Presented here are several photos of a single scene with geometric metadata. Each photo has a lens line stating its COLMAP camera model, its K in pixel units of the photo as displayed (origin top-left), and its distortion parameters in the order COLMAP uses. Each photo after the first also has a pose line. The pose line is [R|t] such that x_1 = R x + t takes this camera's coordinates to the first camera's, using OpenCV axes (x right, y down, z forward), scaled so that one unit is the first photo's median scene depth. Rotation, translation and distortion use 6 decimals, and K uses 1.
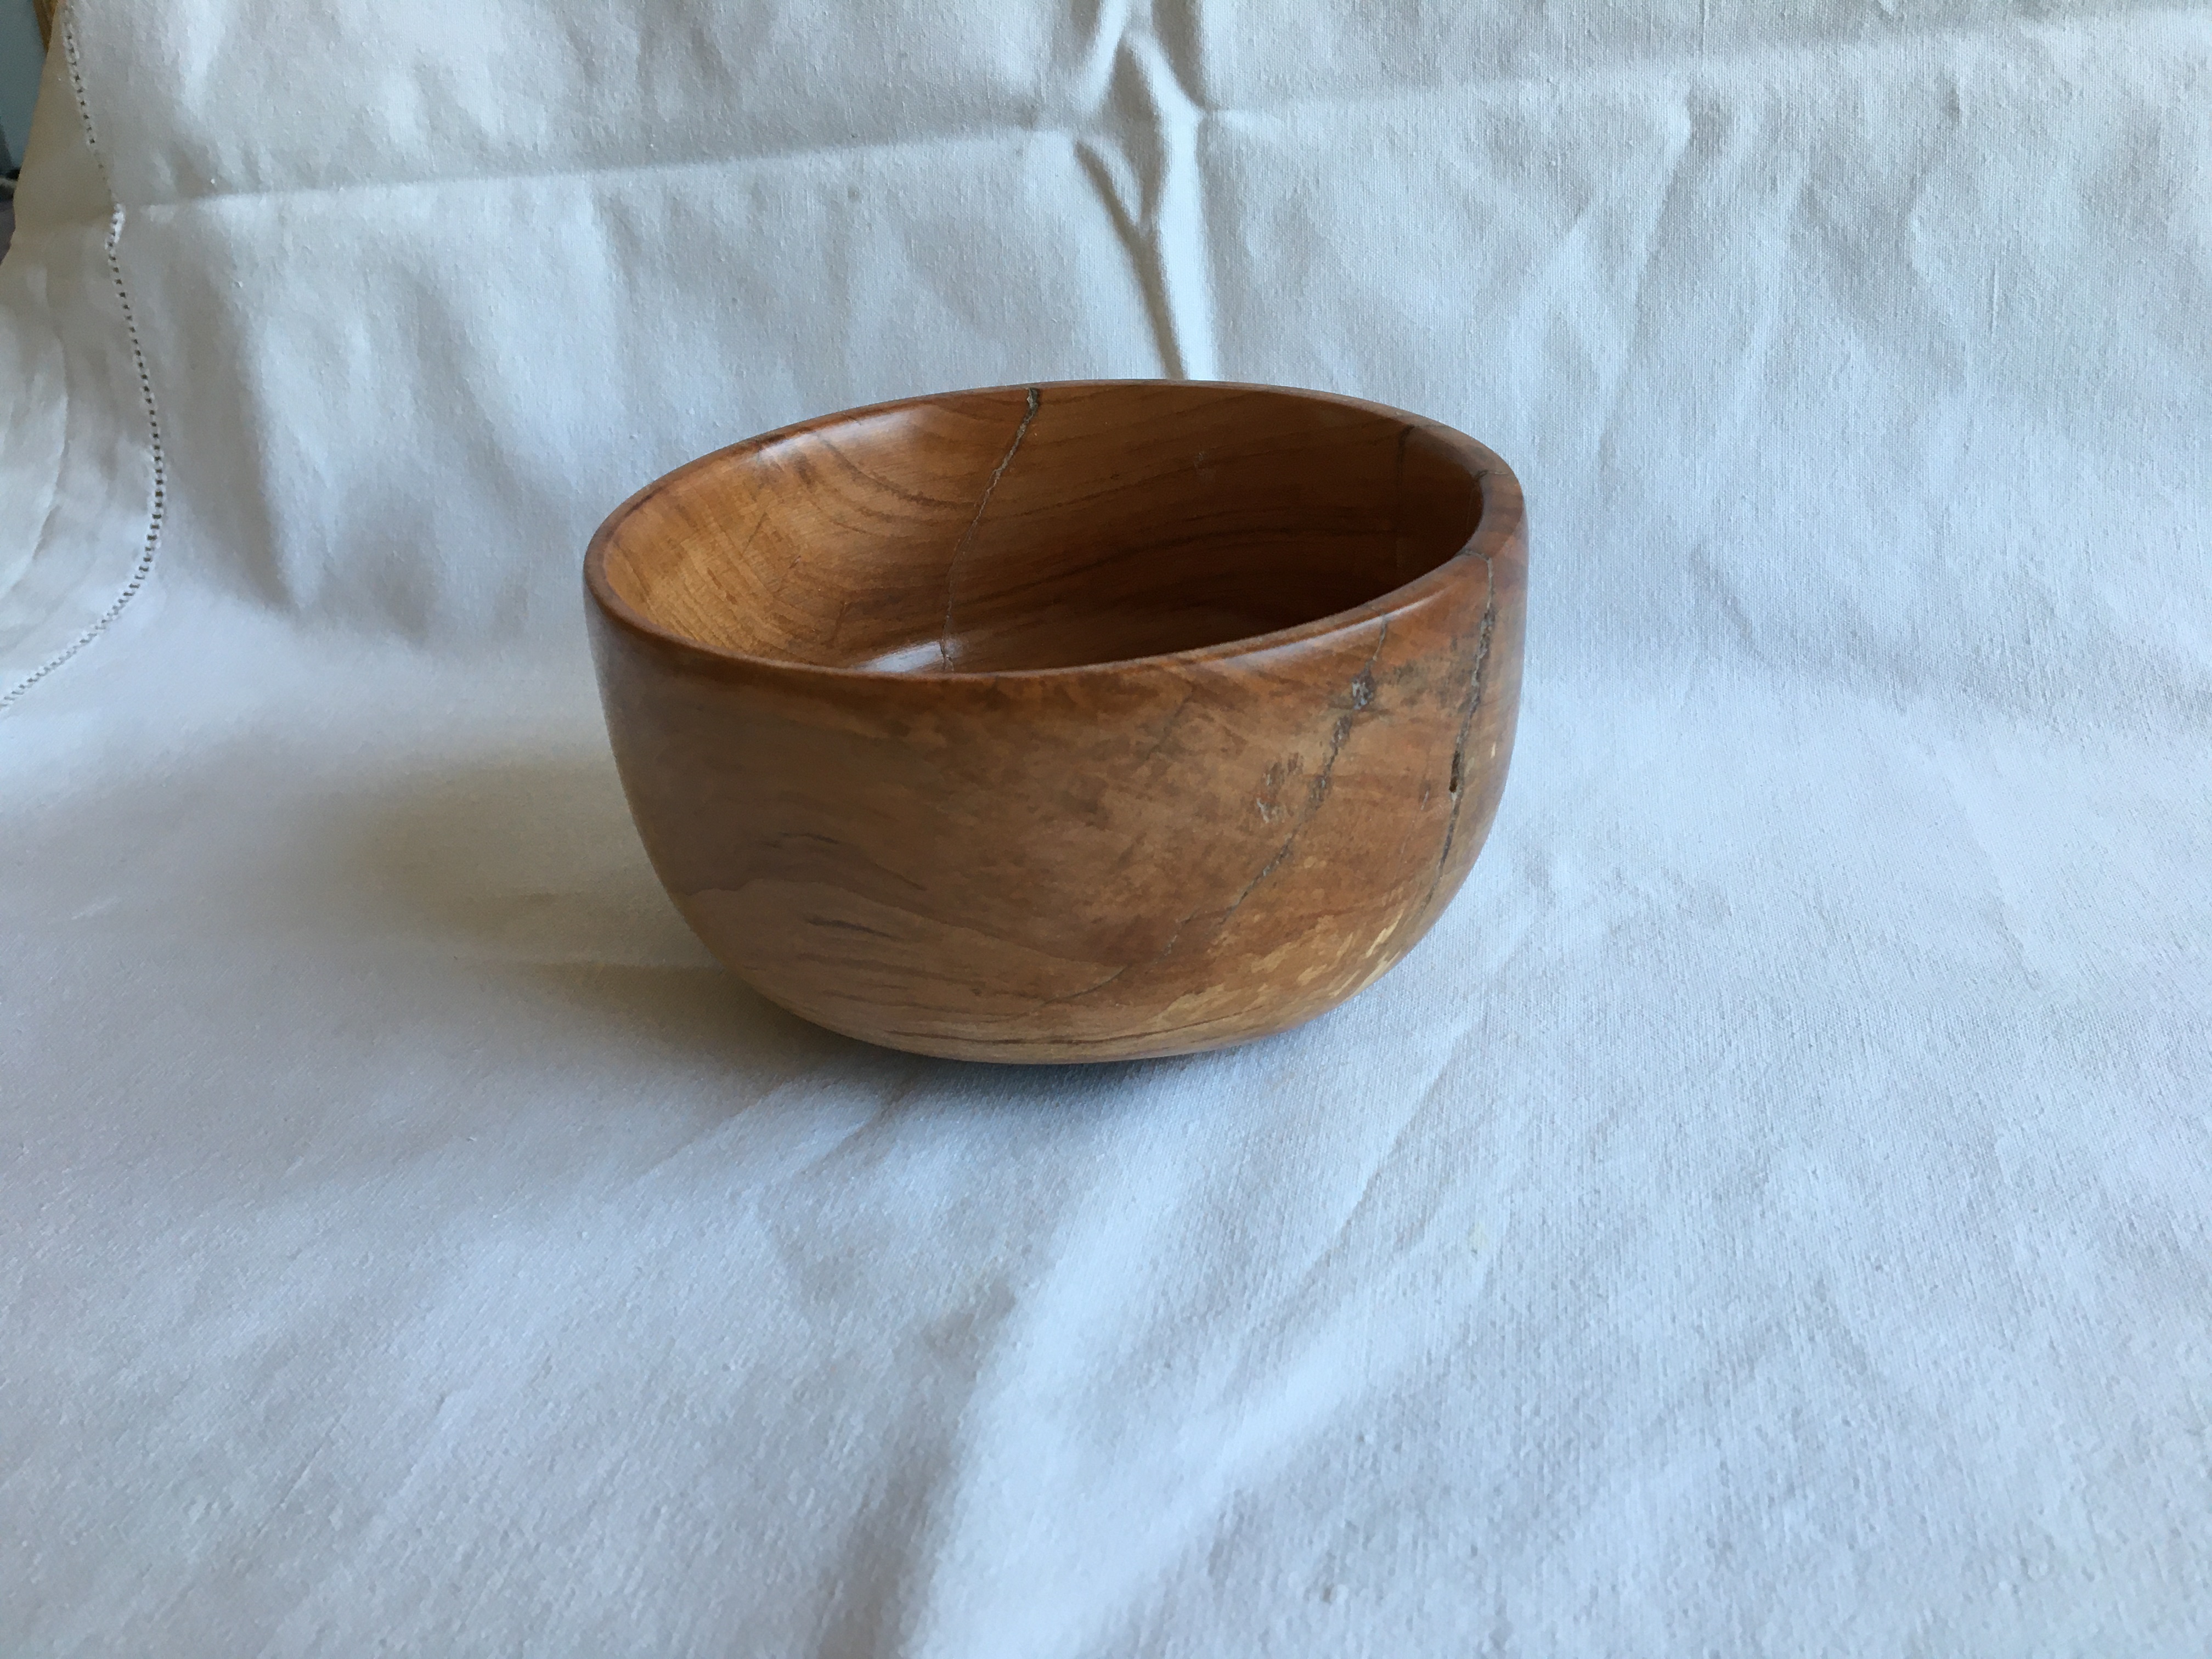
lens RADIAL K [[1879.5, 0, 1098.9], [0, 1879.5, 823.9], [0, 0, 1]] dist [0.050148, -0.093951]
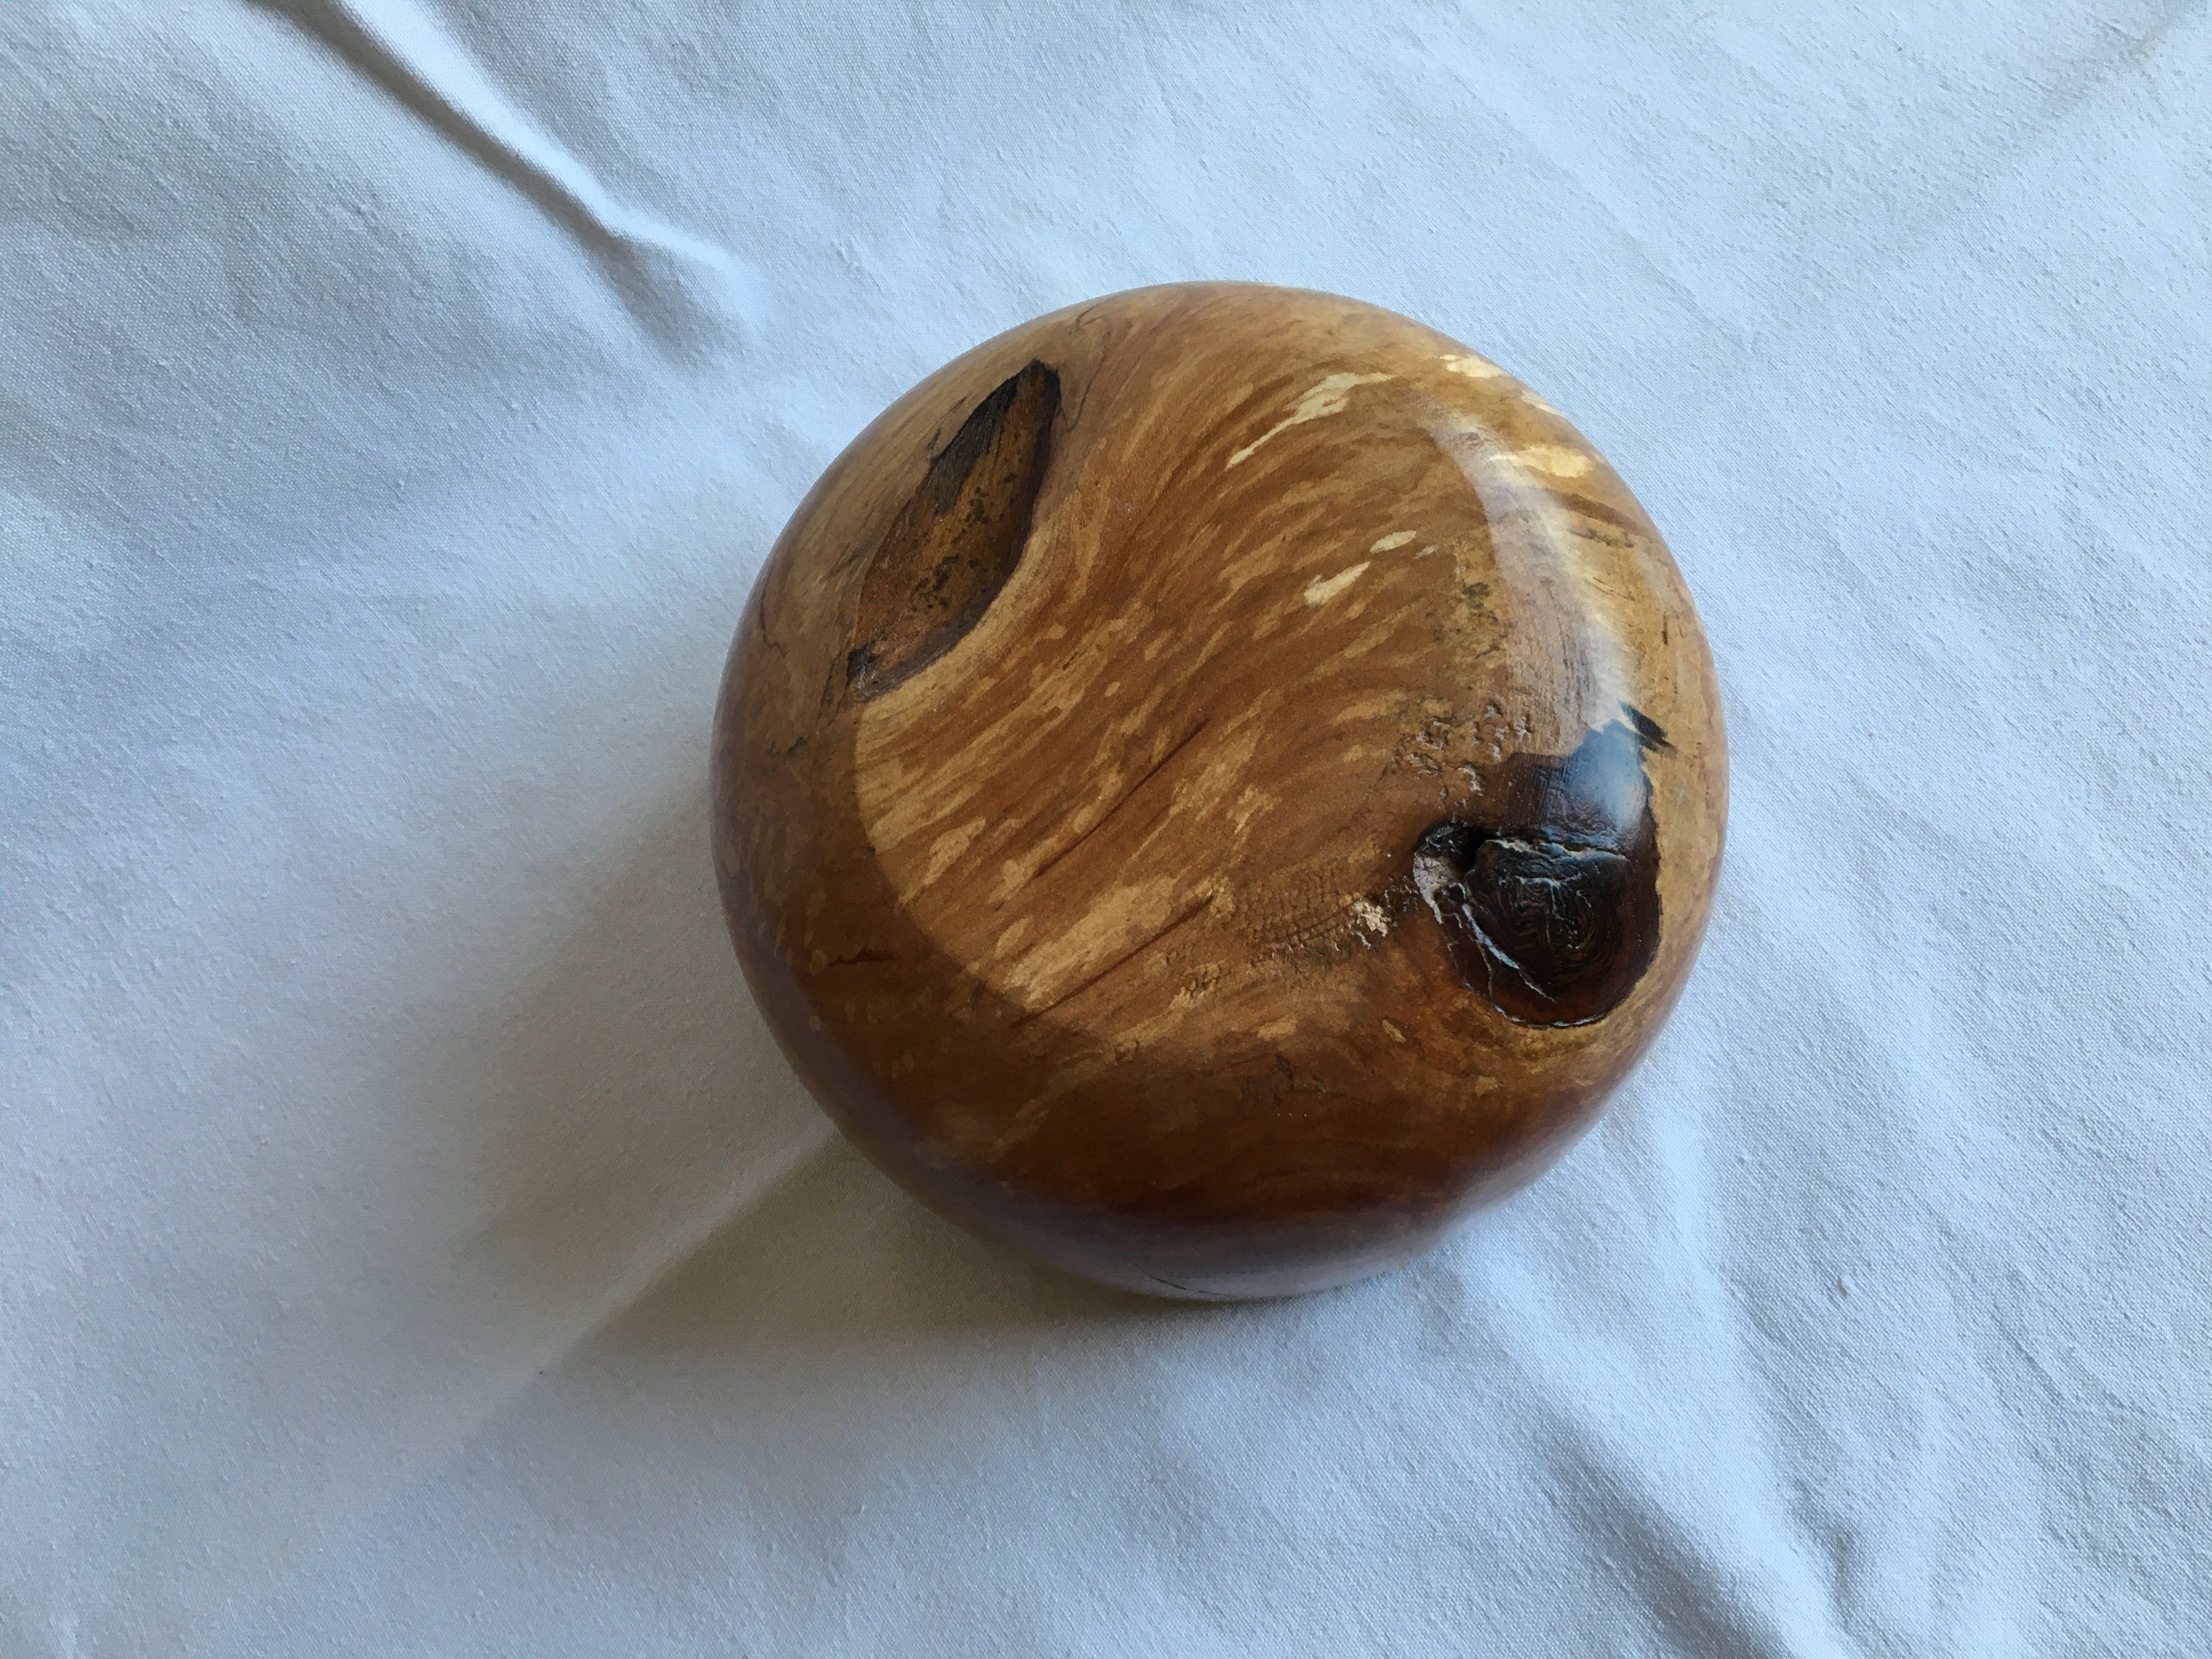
lens RADIAL K [[1888.6, 0, 1106.0], [0, 1888.6, 829.5], [0, 0, 1]] dist [0.013707, -0.040065]
pose [[0.652417, -0.726000, 0.217429, -0.151648], [0.395826, 0.571086, 0.719154, -0.525500], [-0.646277, -0.383125, 0.659956, 0.292515]]
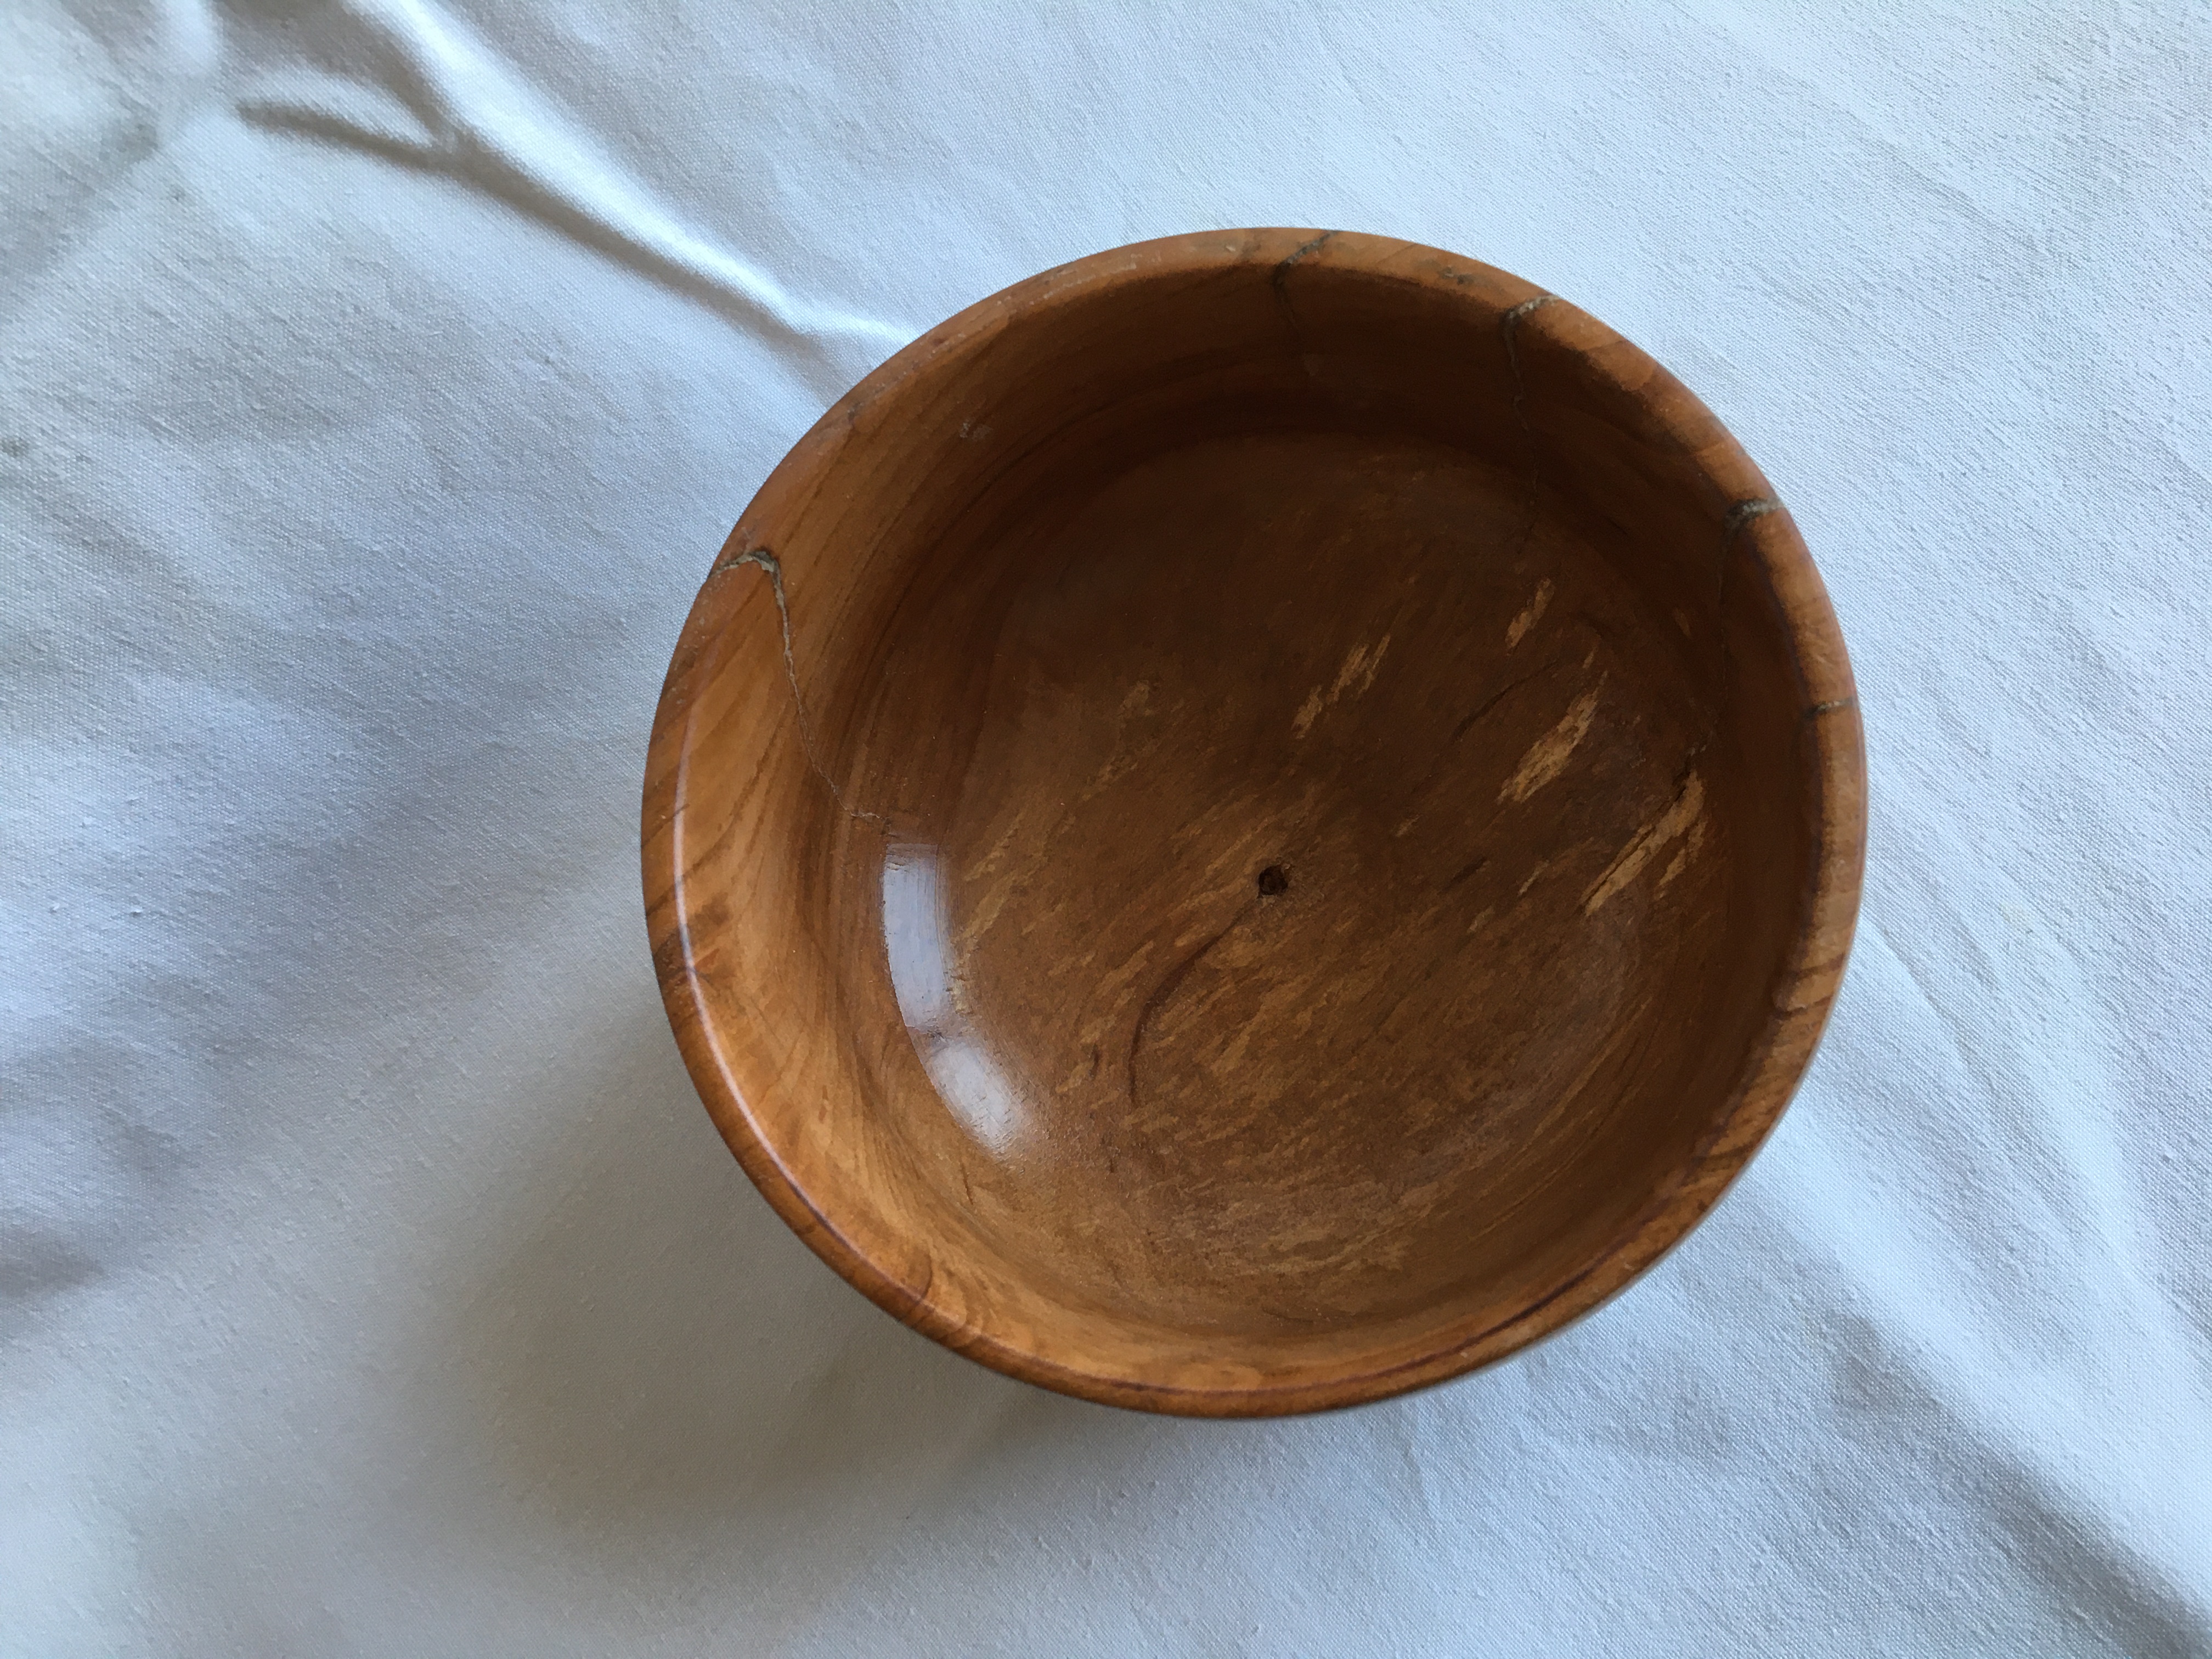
lens RADIAL K [[1879.5, 0, 1098.9], [0, 1879.5, 823.9], [0, 0, 1]] dist [0.050148, -0.093951]
pose [[0.558525, -0.819216, 0.130134, -0.124661], [0.532115, 0.474206, 0.701414, -0.551802], [-0.636320, -0.322511, 0.700774, 0.380046]]
